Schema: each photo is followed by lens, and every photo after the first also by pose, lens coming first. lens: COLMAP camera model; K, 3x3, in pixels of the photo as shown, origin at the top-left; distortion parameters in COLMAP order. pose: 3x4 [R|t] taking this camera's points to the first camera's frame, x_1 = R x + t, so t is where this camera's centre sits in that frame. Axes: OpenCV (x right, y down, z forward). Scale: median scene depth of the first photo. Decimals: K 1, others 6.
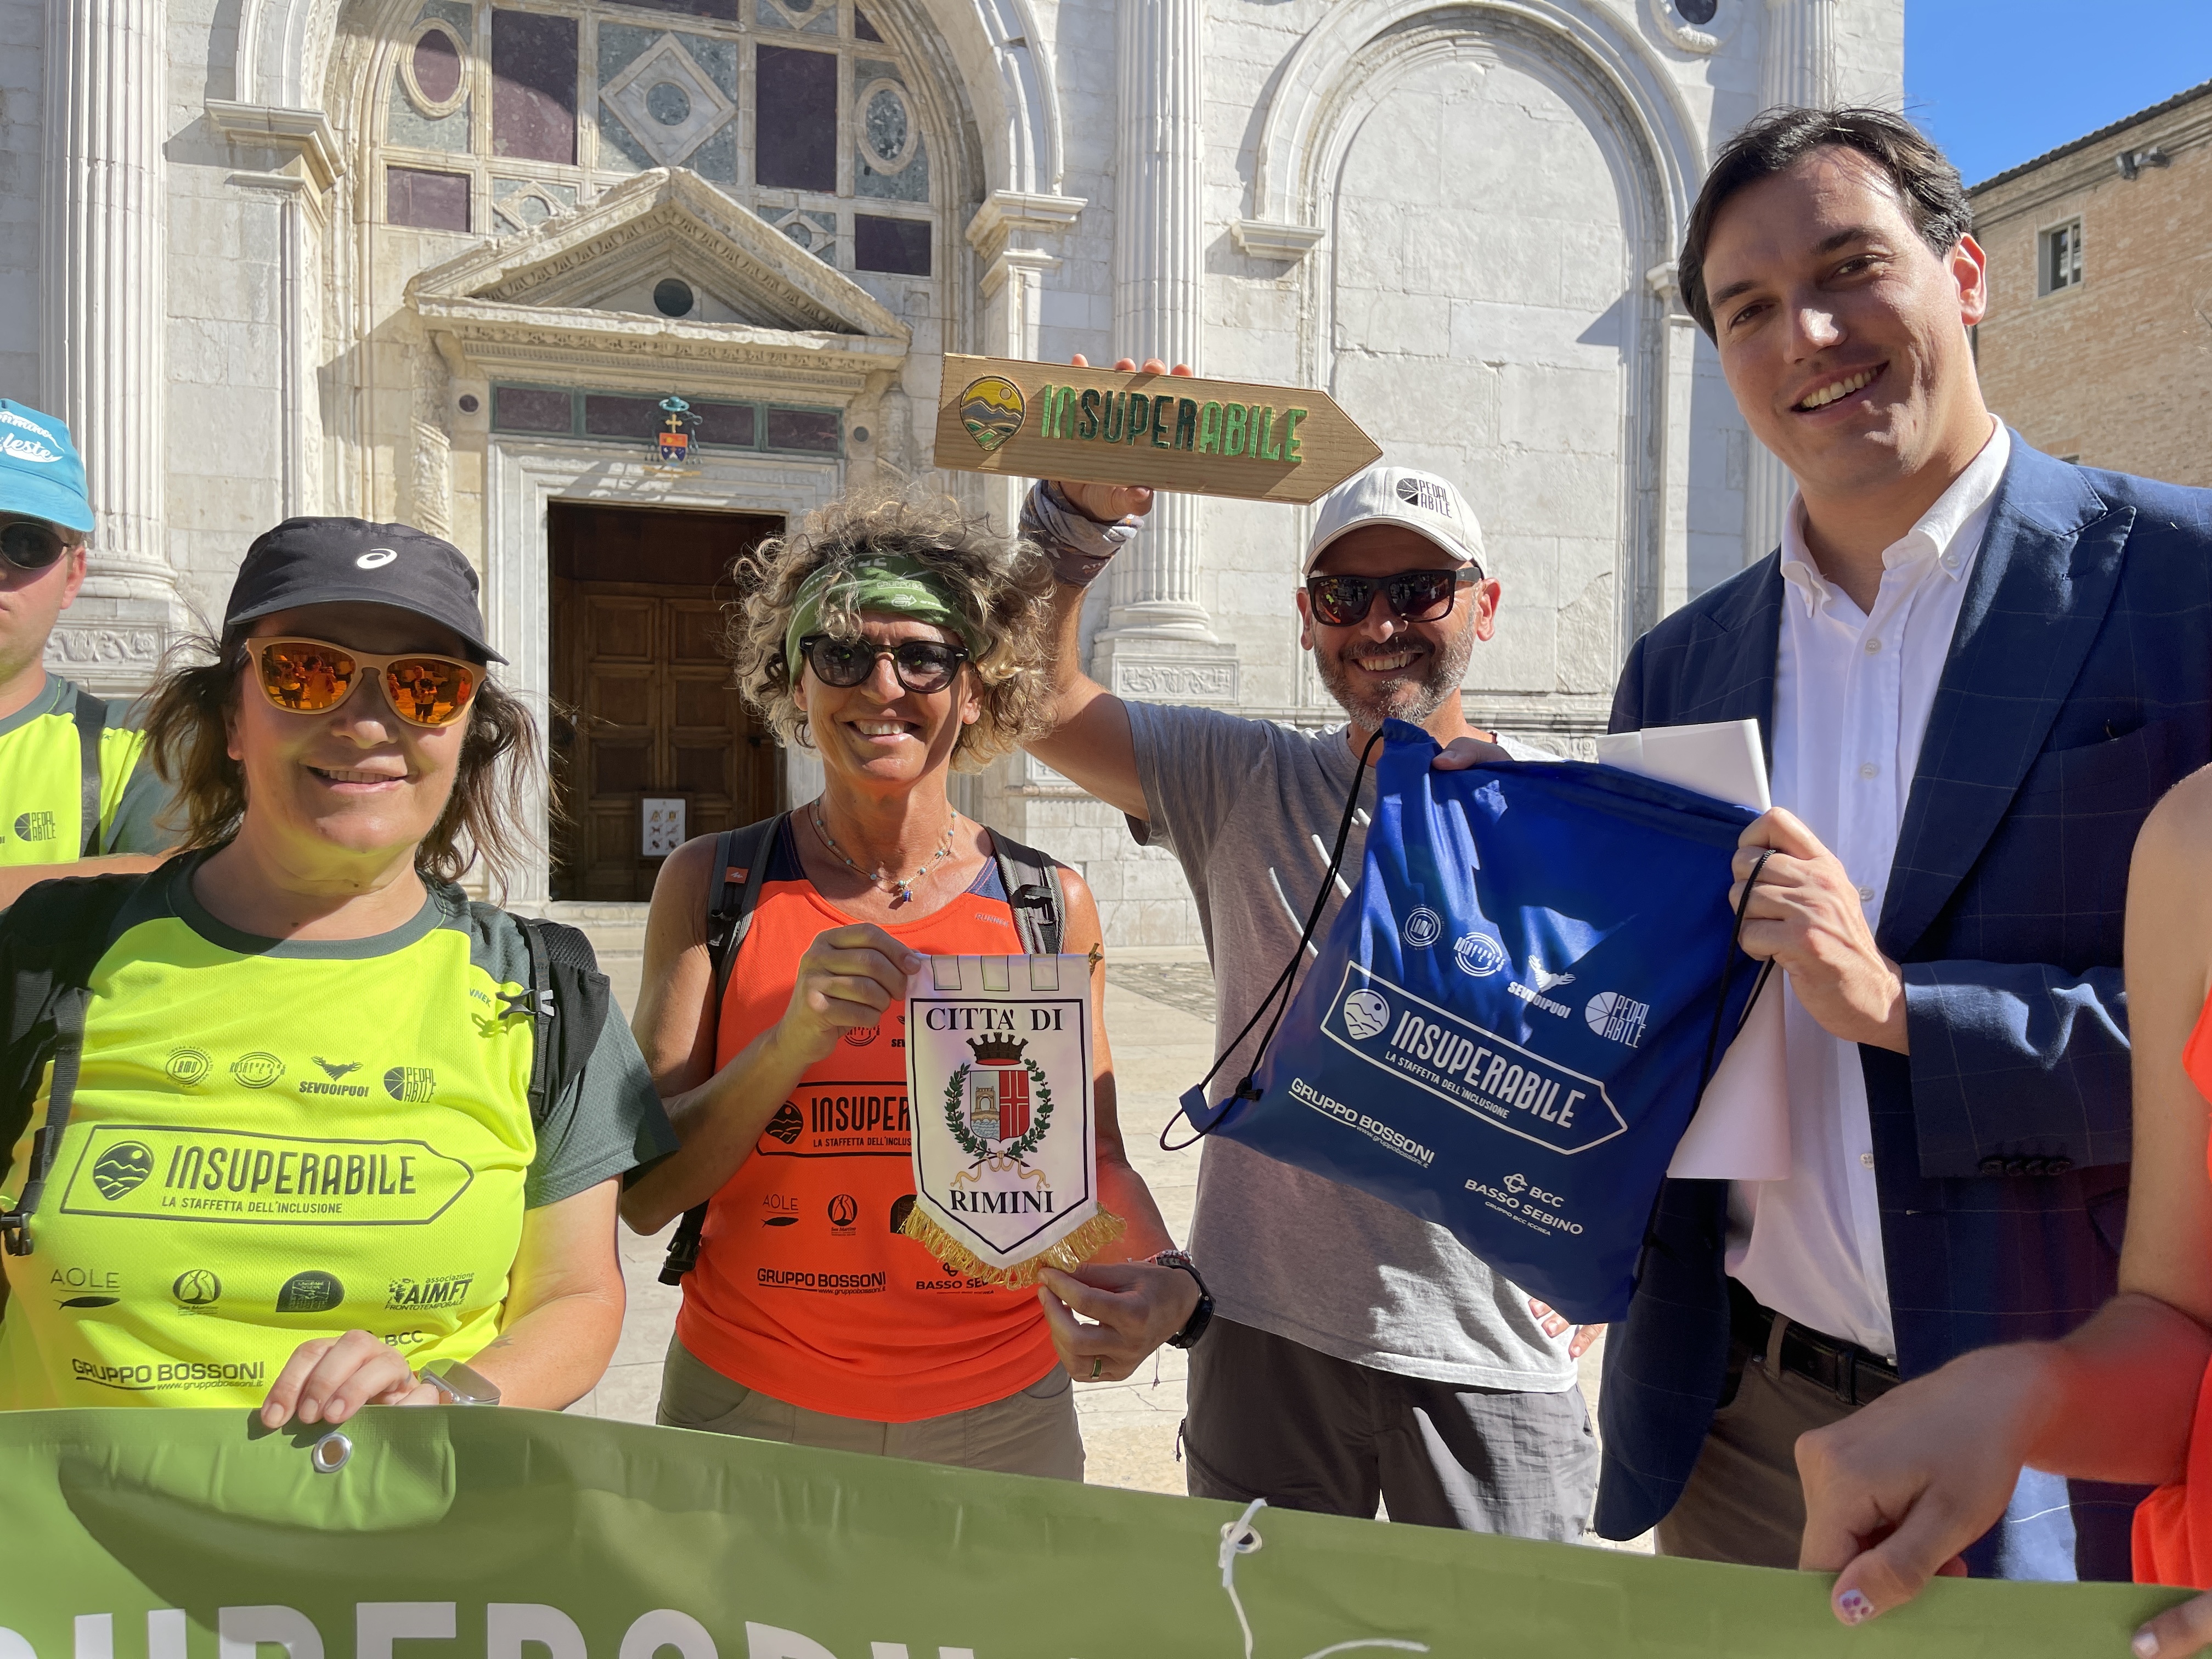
lens RADIAL K [[1704.8, 0, 1106.0], [0, 1704.8, 829.5], [0, 0, 1]] dist [0.051243, -0.043936]
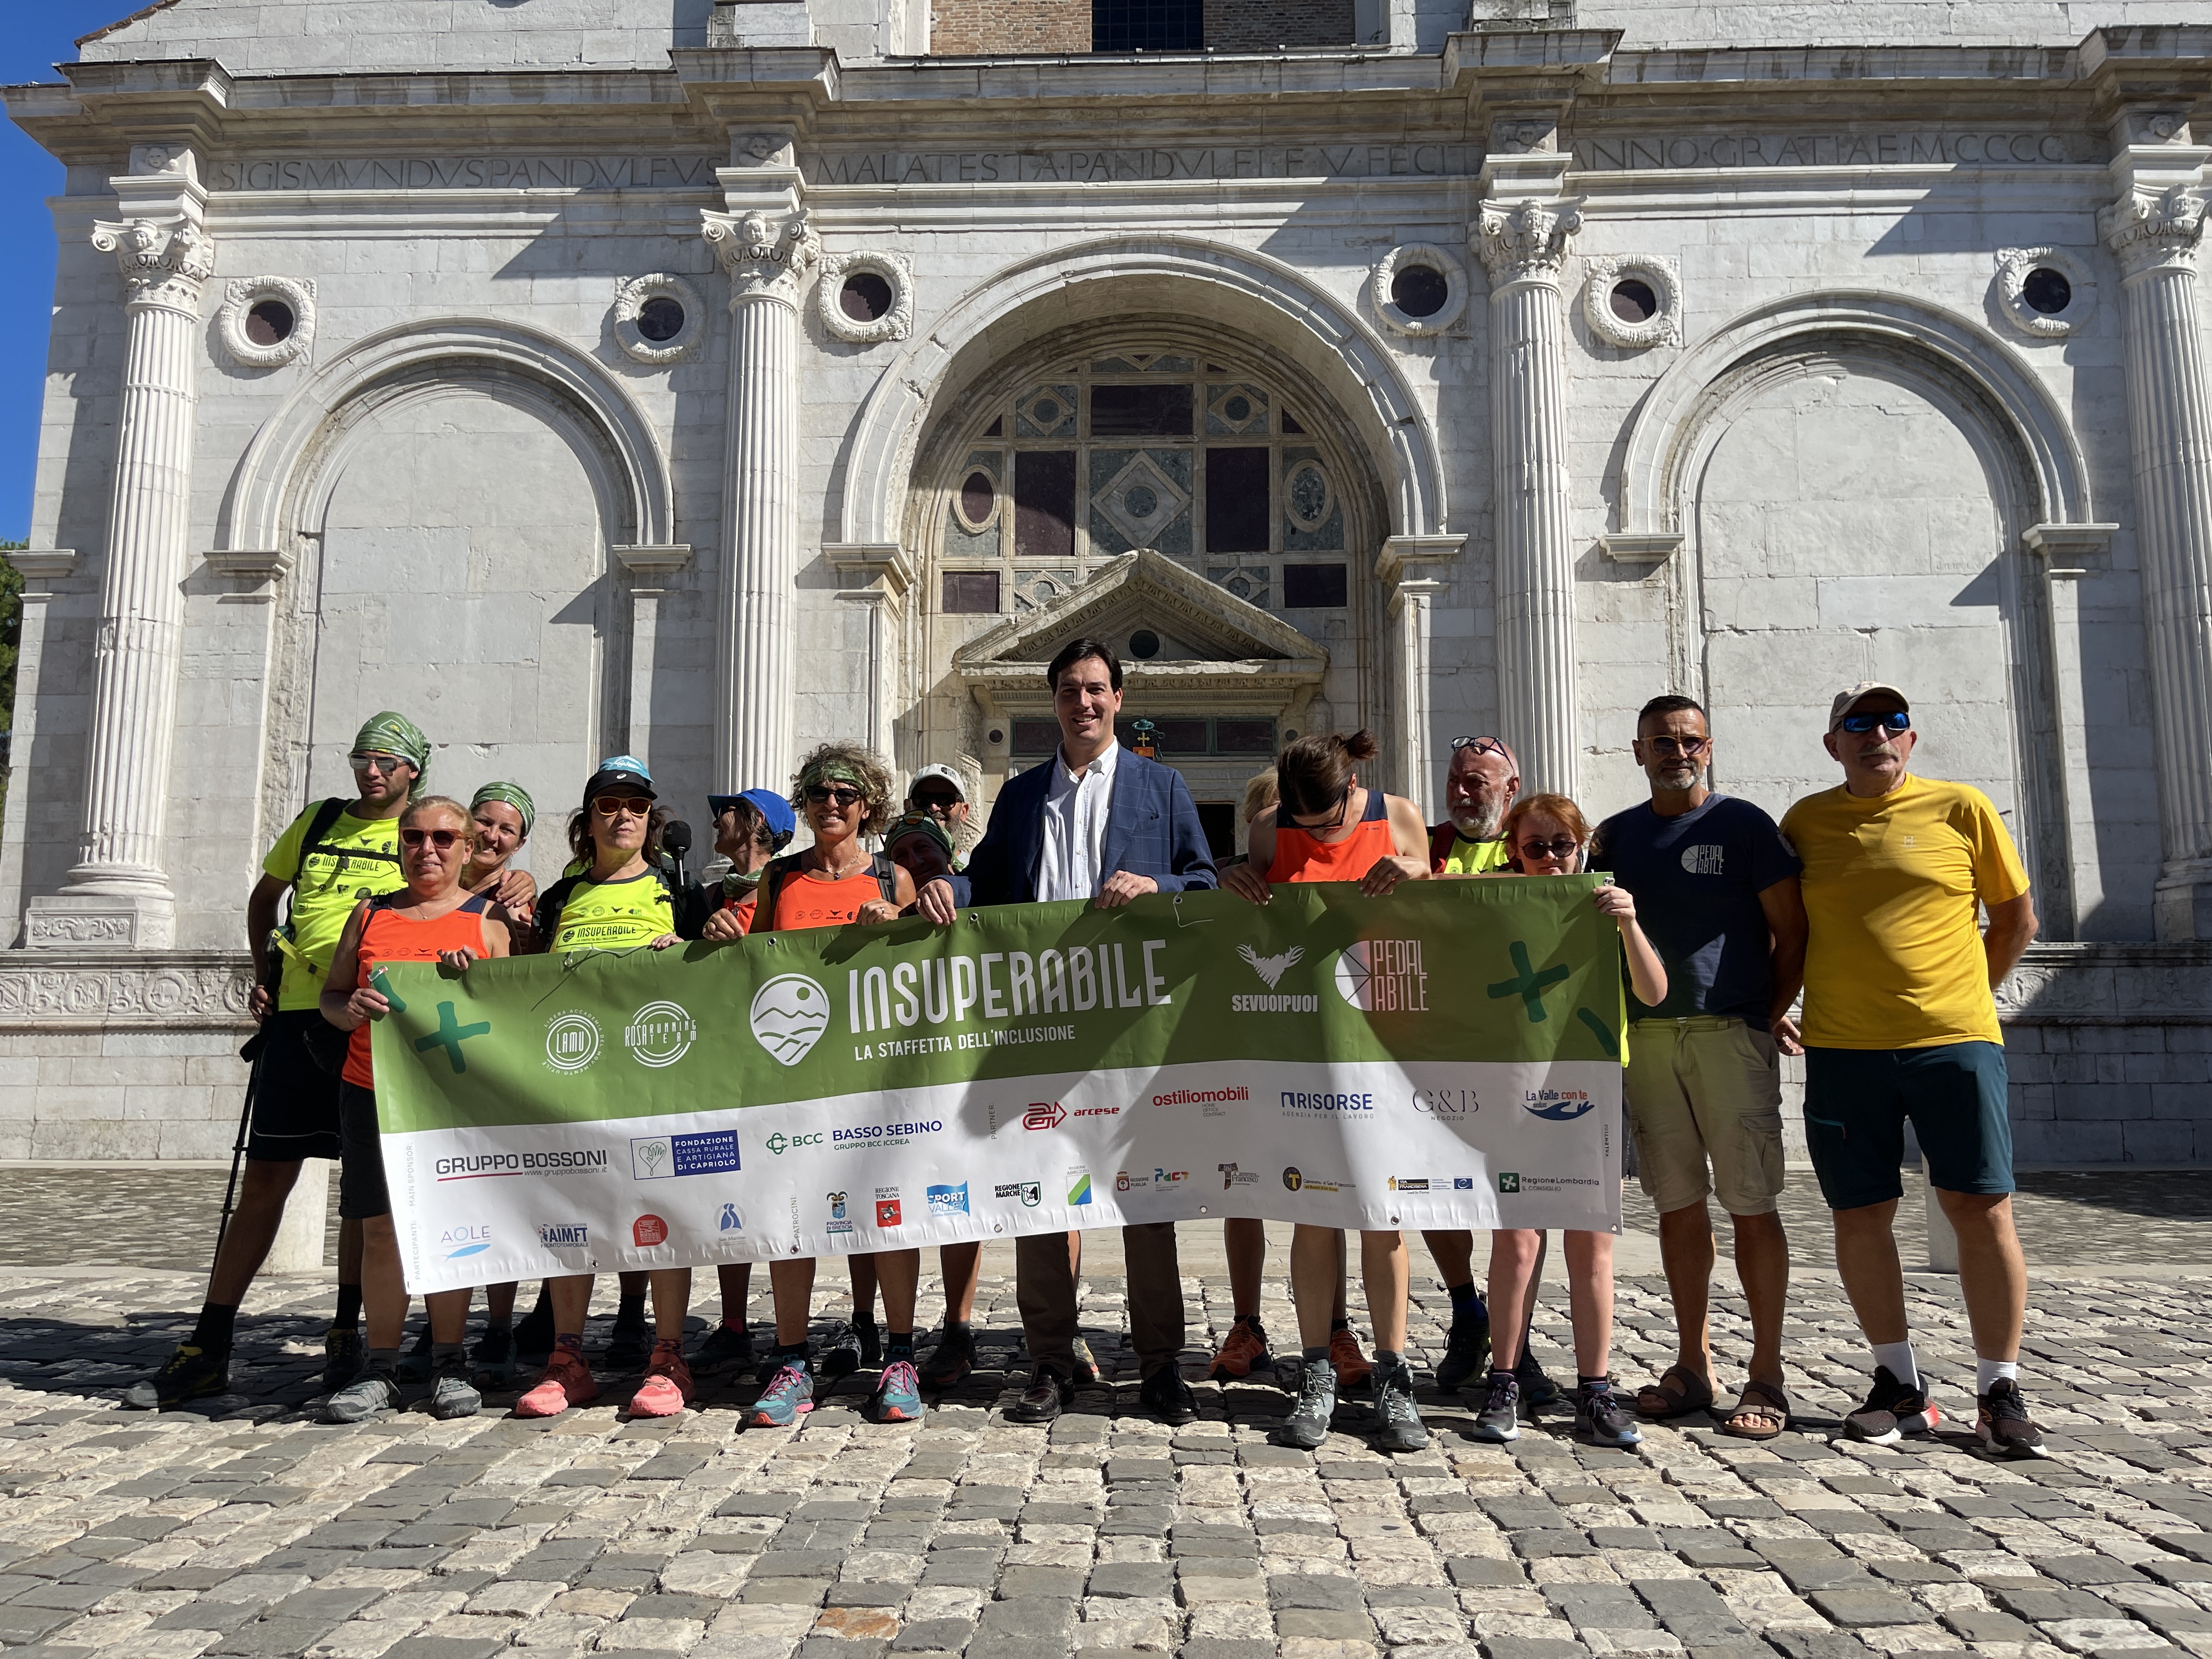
lens RADIAL K [[1712.2, 0, 1106.0], [0, 1712.2, 829.5], [0, 0, 1]] dist [0.094844, -0.133045]
pose [[0.945075, -0.053842, -0.322387, 0.127918], [0.001255, 0.986929, -0.161150, 0.035349], [0.326850, 0.151895, 0.932790, -0.189714]]
